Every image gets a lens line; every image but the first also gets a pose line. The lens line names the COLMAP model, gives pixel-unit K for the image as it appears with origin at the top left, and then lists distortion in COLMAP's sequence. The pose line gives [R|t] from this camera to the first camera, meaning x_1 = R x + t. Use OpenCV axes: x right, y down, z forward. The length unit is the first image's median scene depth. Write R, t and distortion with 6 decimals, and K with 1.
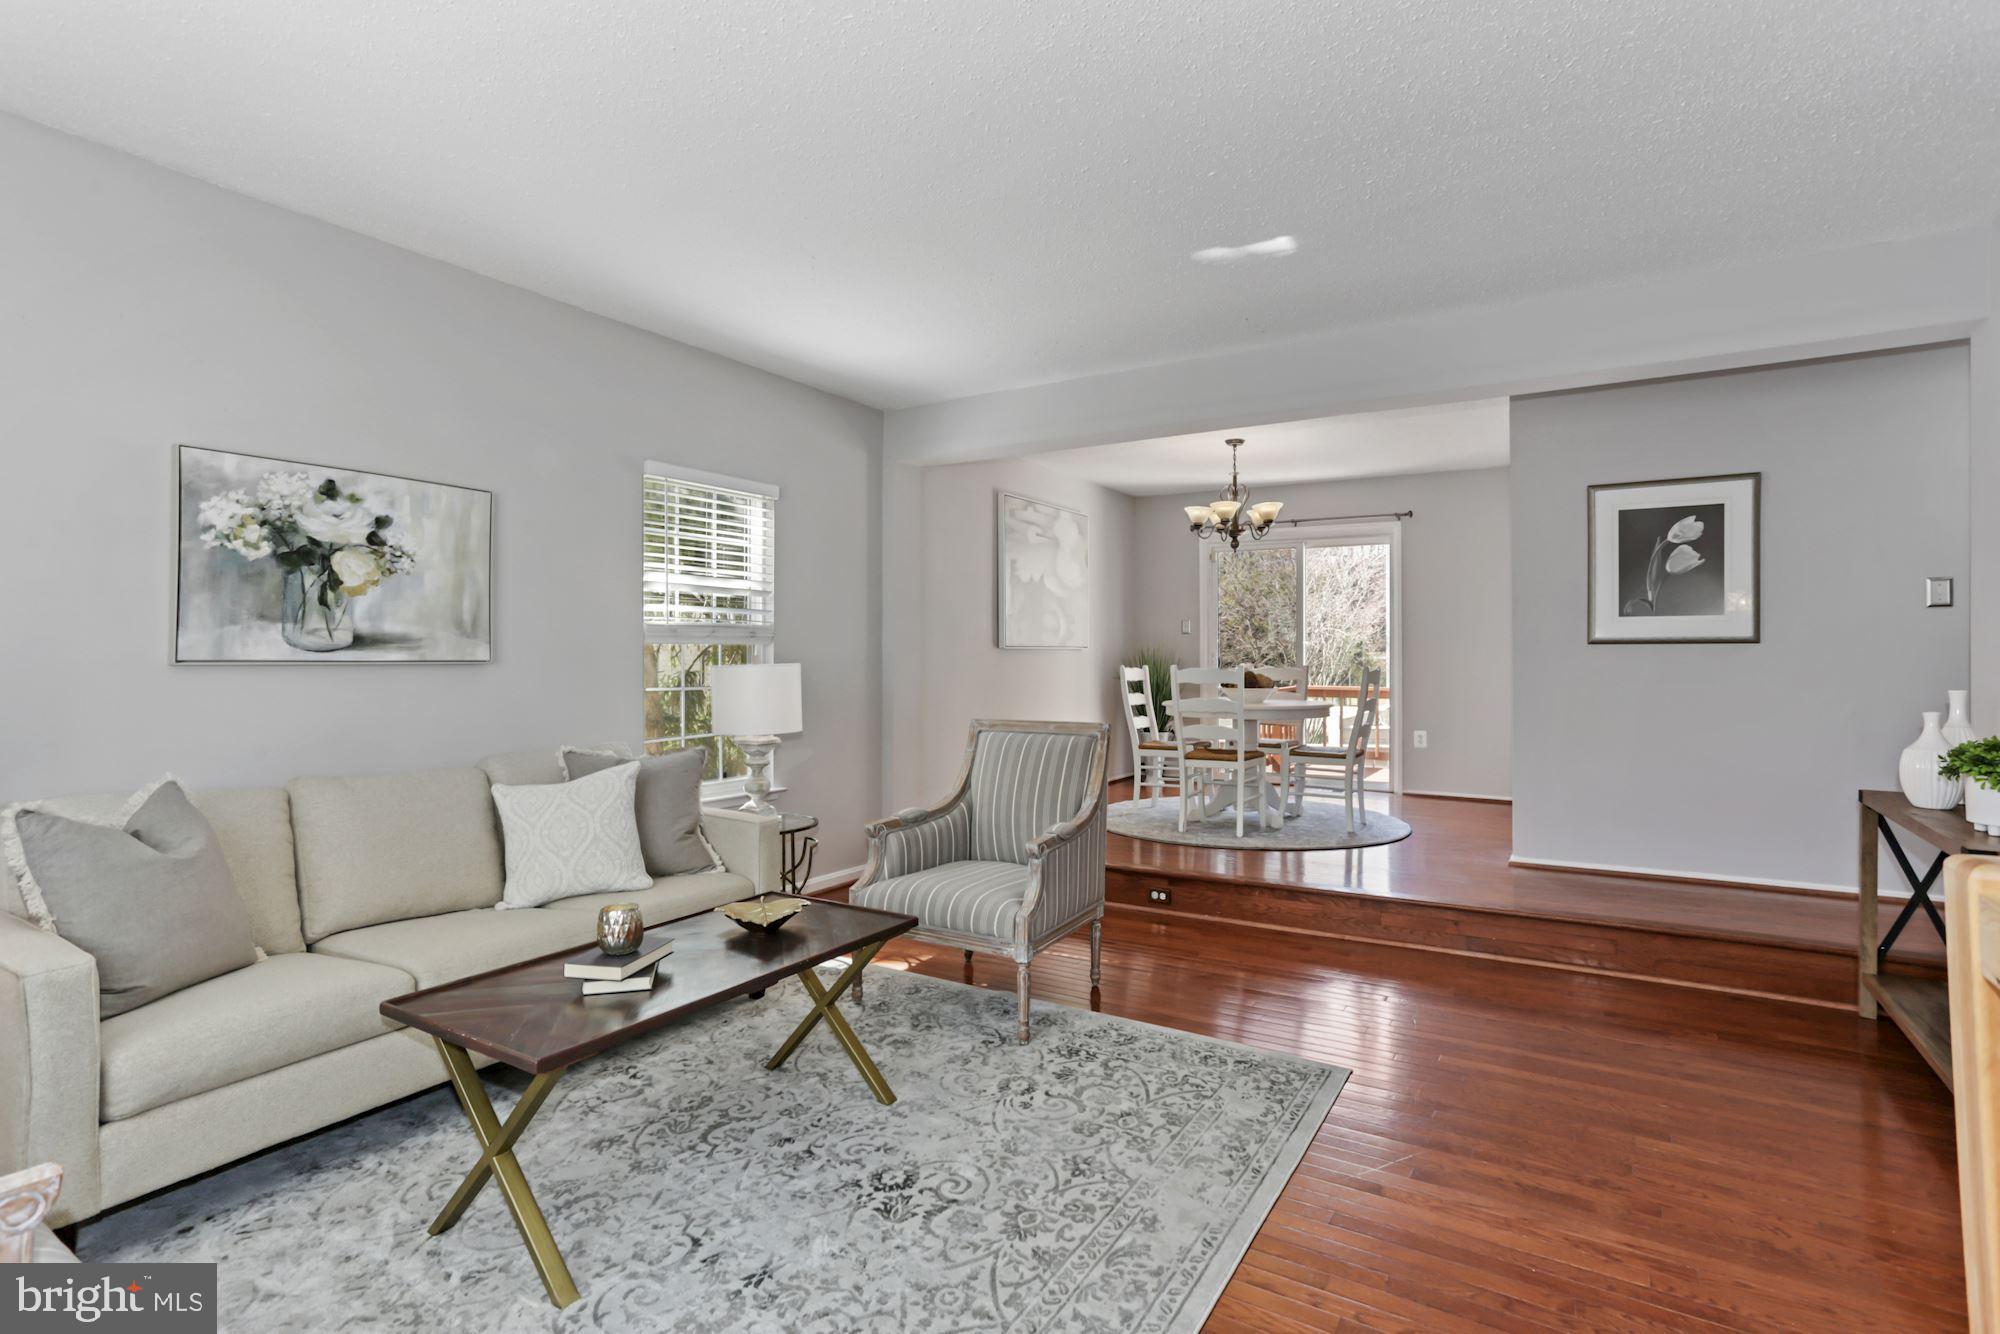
lens RADIAL K [[970.0, 0, 993.9], [0, 970.0, 648.1], [0, 0, 1]] dist [-0.059552, 0.045856]
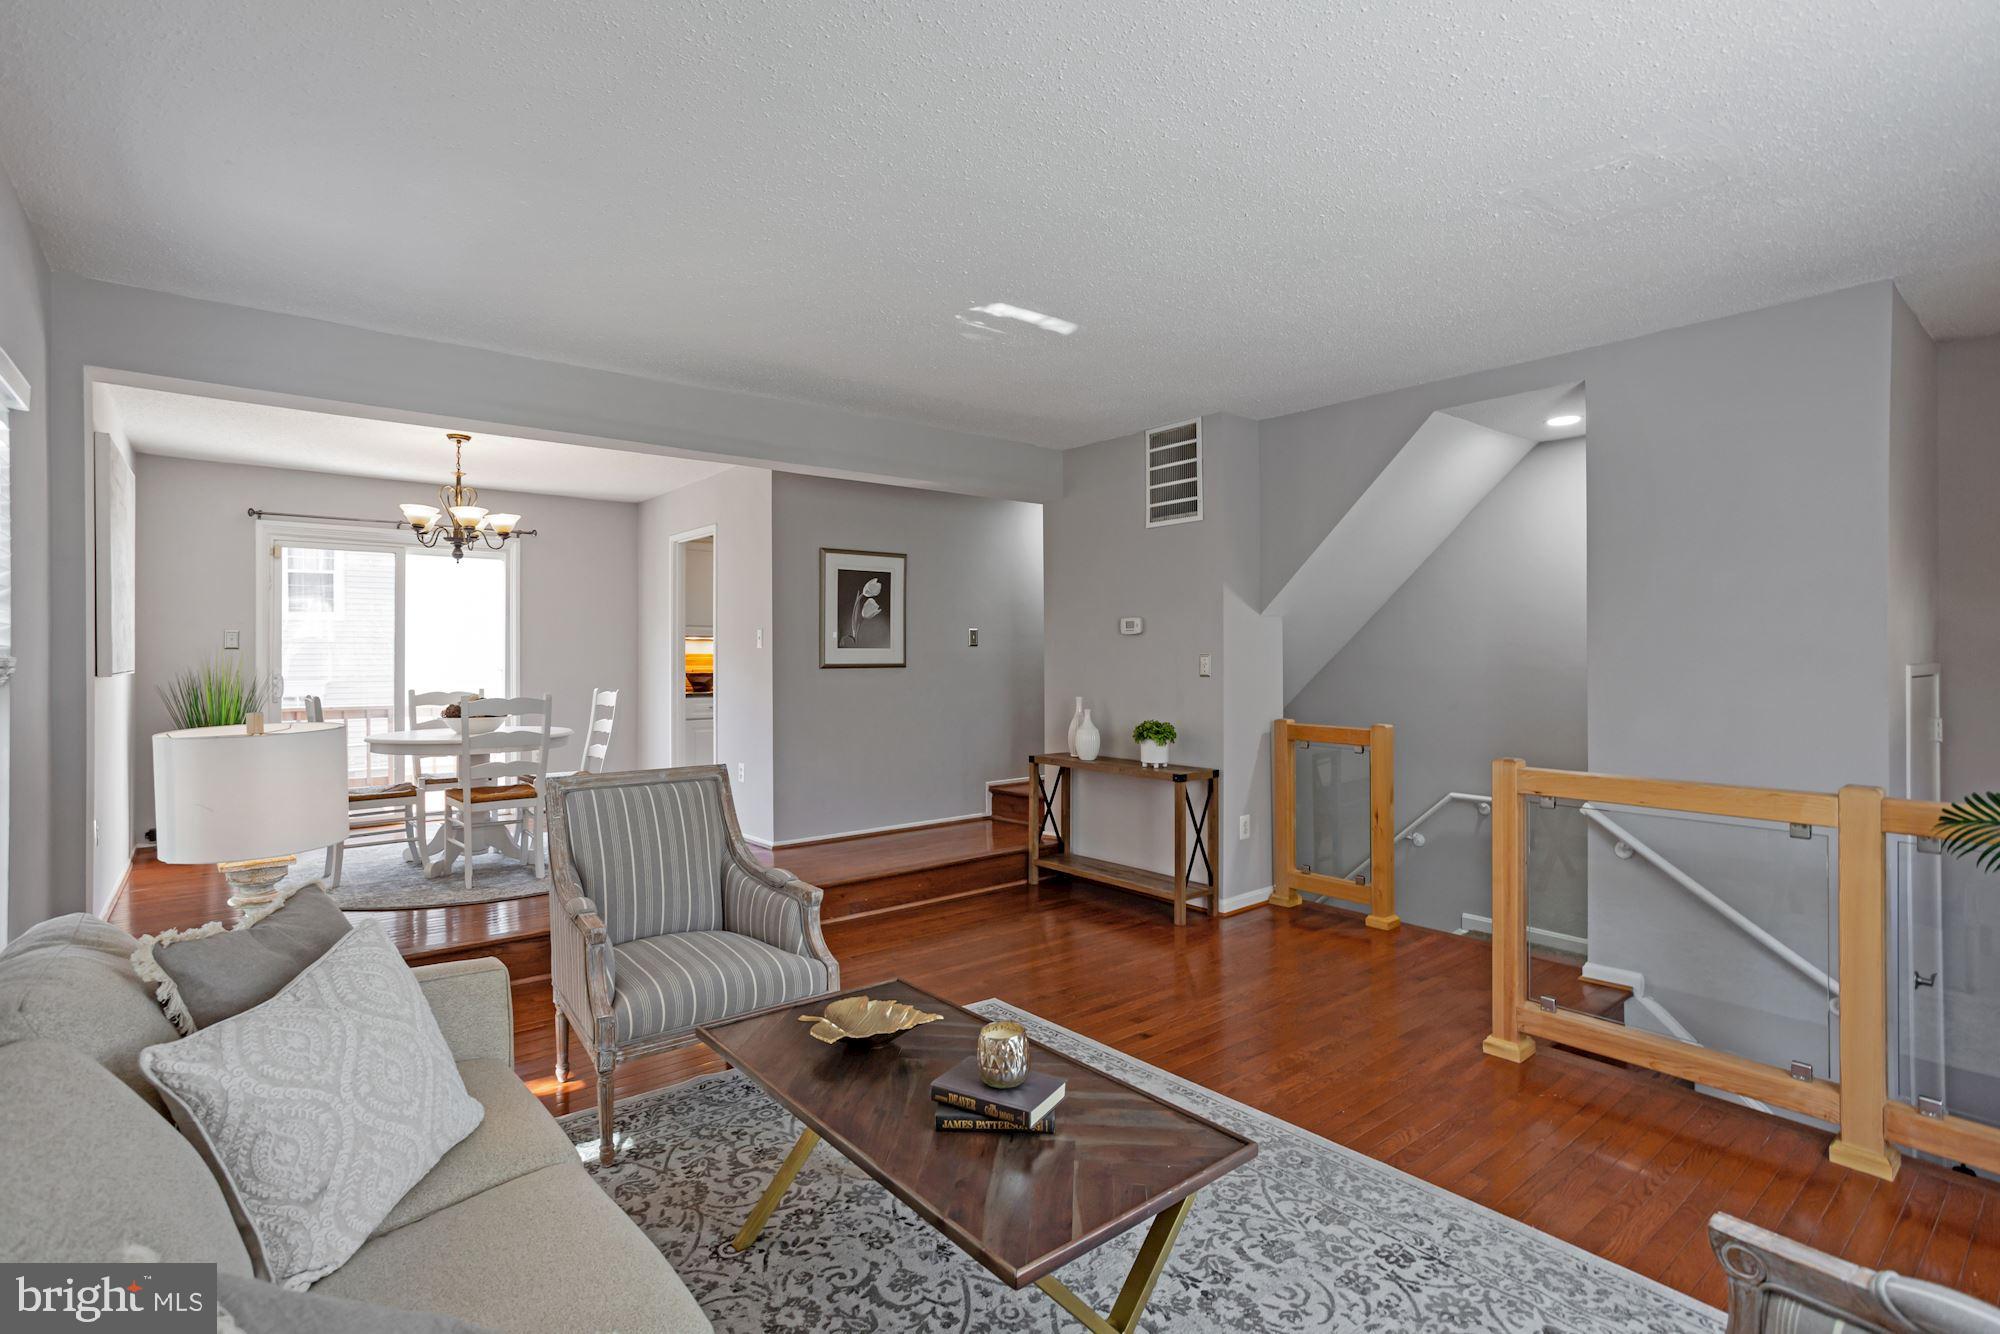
lens RADIAL K [[971.1, 0, 987.8], [0, 971.1, 659.2], [0, 0, 1]] dist [-0.047654, 0.038576]
pose [[0.322320, -0.003427, 0.946624, -0.586684], [-0.003883, 0.999980, 0.004943, -0.025896], [-0.946623, -0.005269, 0.322301, 0.371449]]
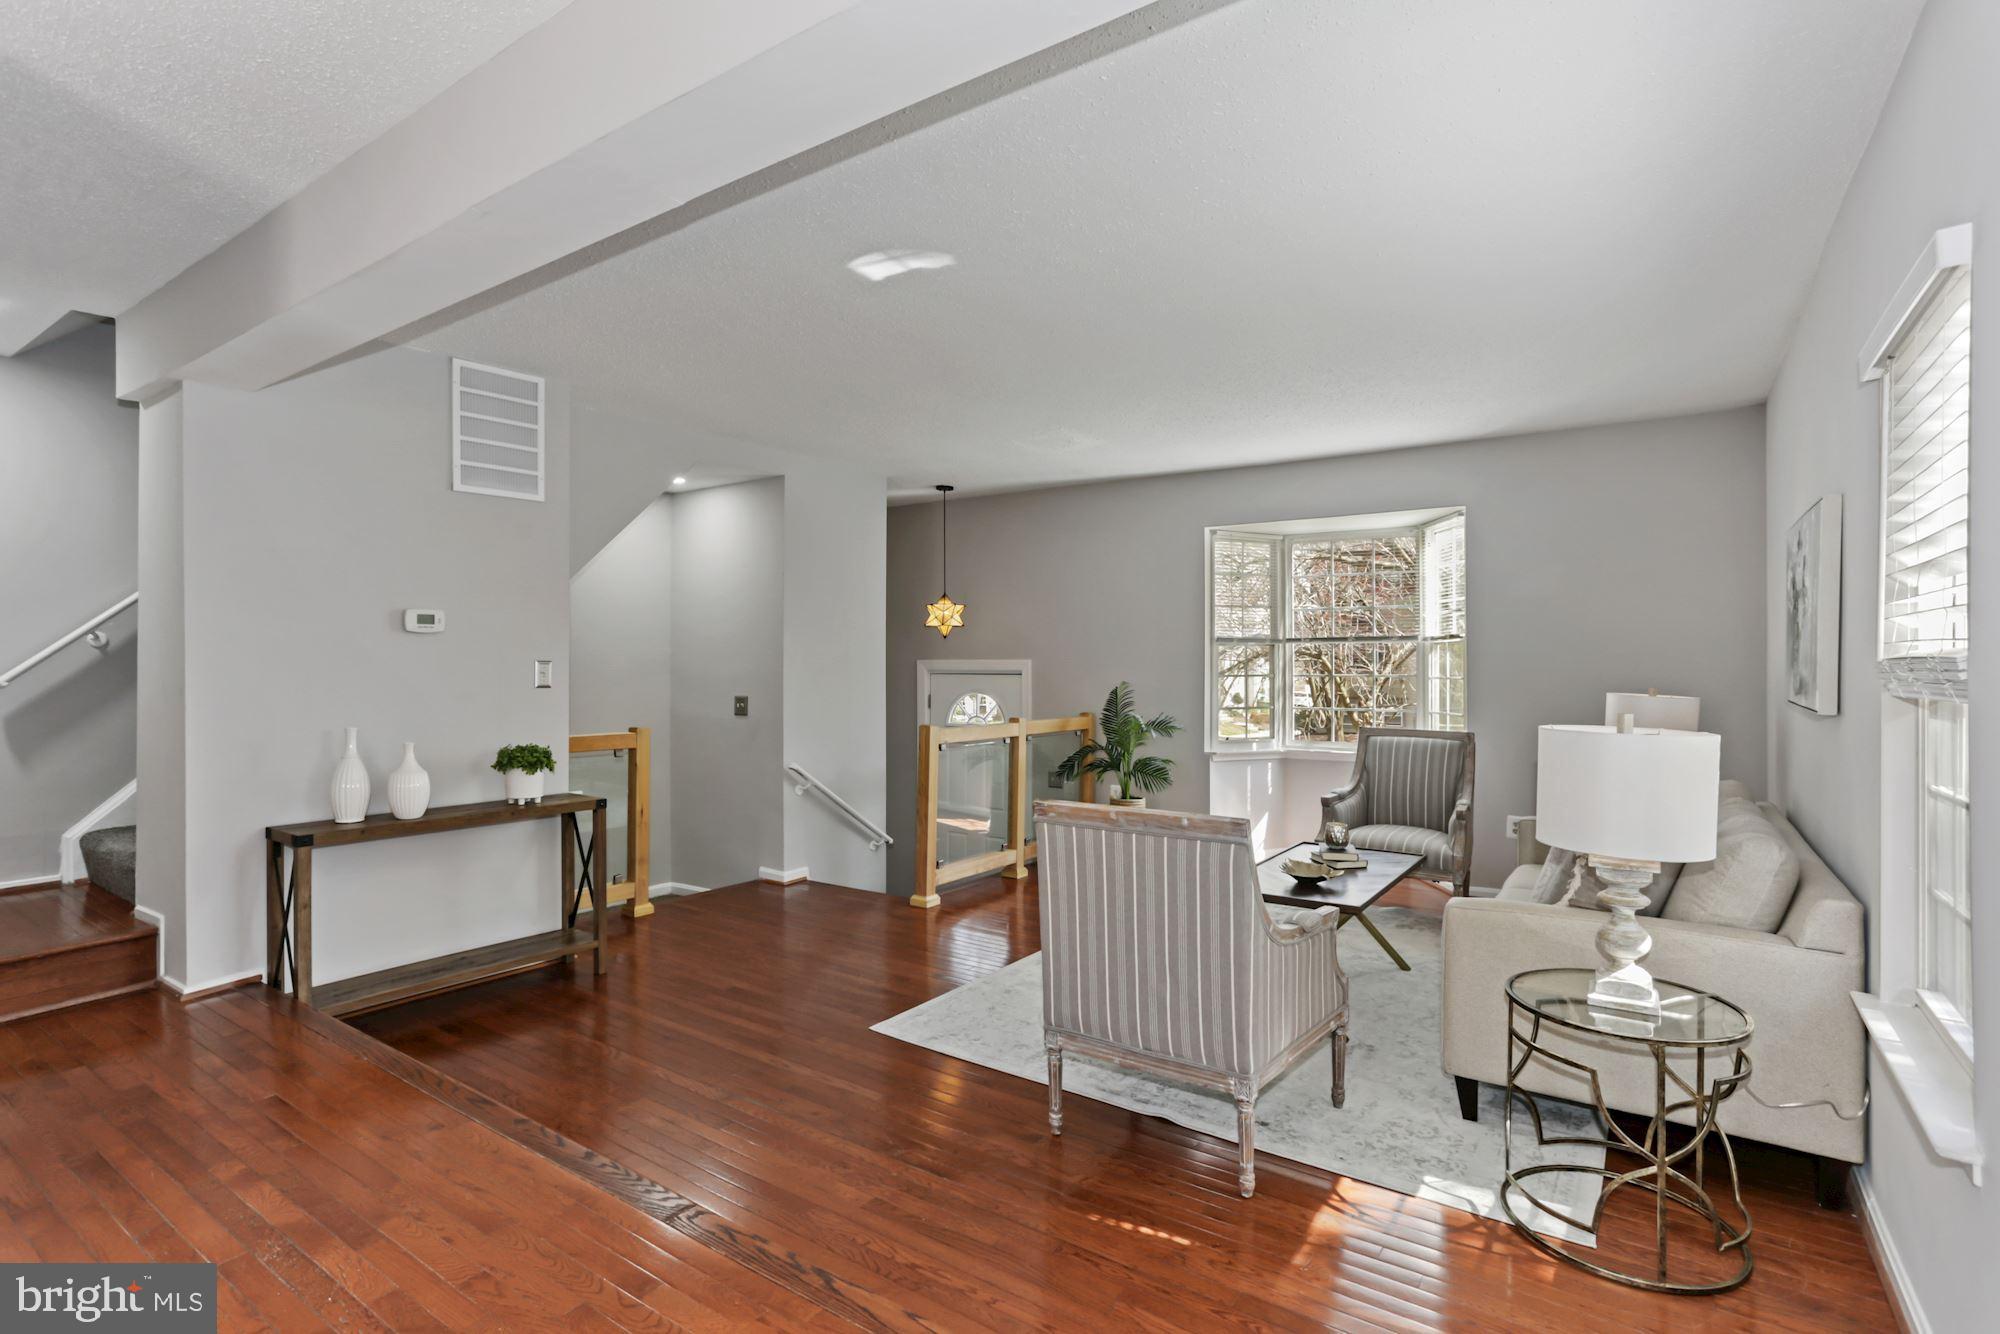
lens RADIAL K [[971.1, 0, 987.8], [0, 971.1, 659.2], [0, 0, 1]] dist [-0.047654, 0.038576]
pose [[-0.998738, 0.002674, 0.050155, 0.103748], [0.002427, 0.999985, -0.004987, -0.023018], [-0.050168, -0.004859, -0.998729, 1.453842]]
